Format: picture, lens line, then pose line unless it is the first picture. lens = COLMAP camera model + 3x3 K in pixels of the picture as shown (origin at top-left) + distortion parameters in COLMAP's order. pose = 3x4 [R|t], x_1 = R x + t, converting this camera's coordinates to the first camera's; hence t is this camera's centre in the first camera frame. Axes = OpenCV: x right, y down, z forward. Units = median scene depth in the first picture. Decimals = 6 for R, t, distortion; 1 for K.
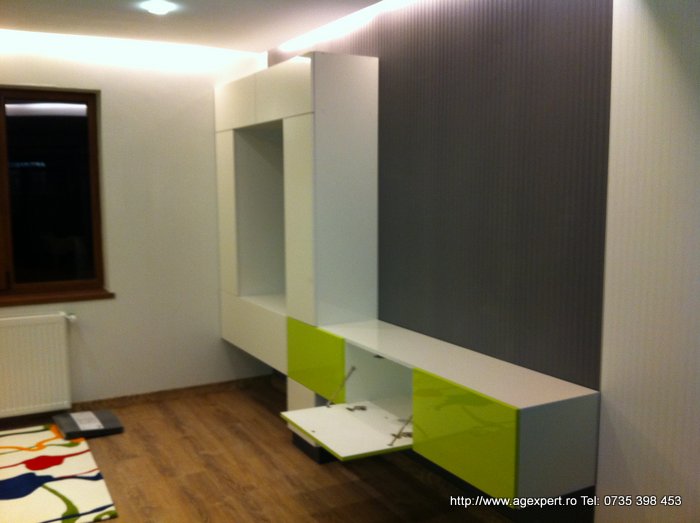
lens RADIAL K [[688.3, 0, 345.9], [0, 688.3, 252.5], [0, 0, 1]] dist [-0.053321, 0.000000]
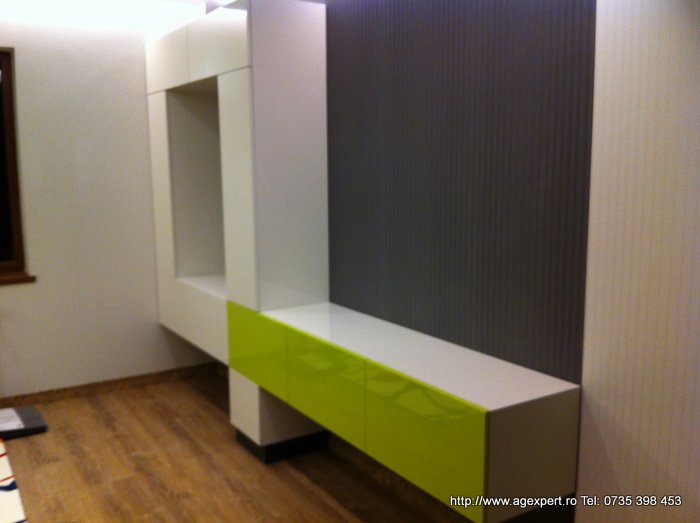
lens RADIAL K [[688.3, 0, 346.6], [0, 688.3, 262.8], [0, 0, 1]] dist [-0.053321, 0.000000]
pose [[0.998253, -0.011631, 0.057925, 0.018443], [0.008745, 0.998719, 0.049834, 0.001680], [-0.058431, -0.049240, 0.997076, 0.108300]]
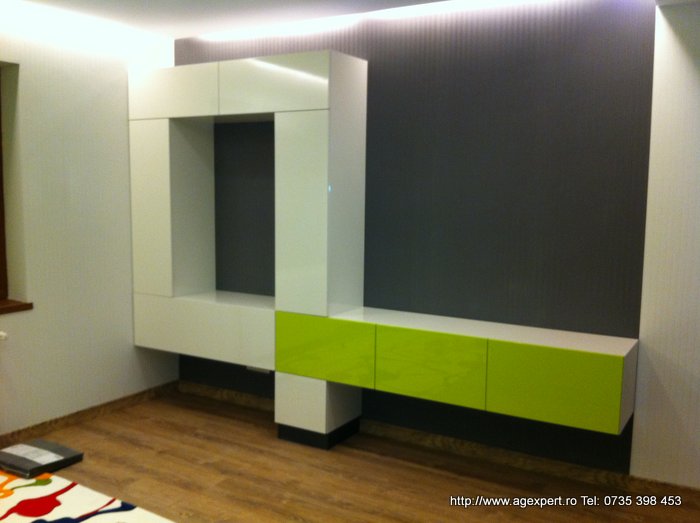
lens RADIAL K [[688.3, 0, 353.8], [0, 688.3, 260.1], [0, 0, 1]] dist [-0.053321, 0.000000]
pose [[0.866219, -0.038177, 0.498204, -0.484389], [0.032908, 0.999271, 0.019358, 0.003751], [-0.498580, -0.000373, 0.866843, 0.080971]]
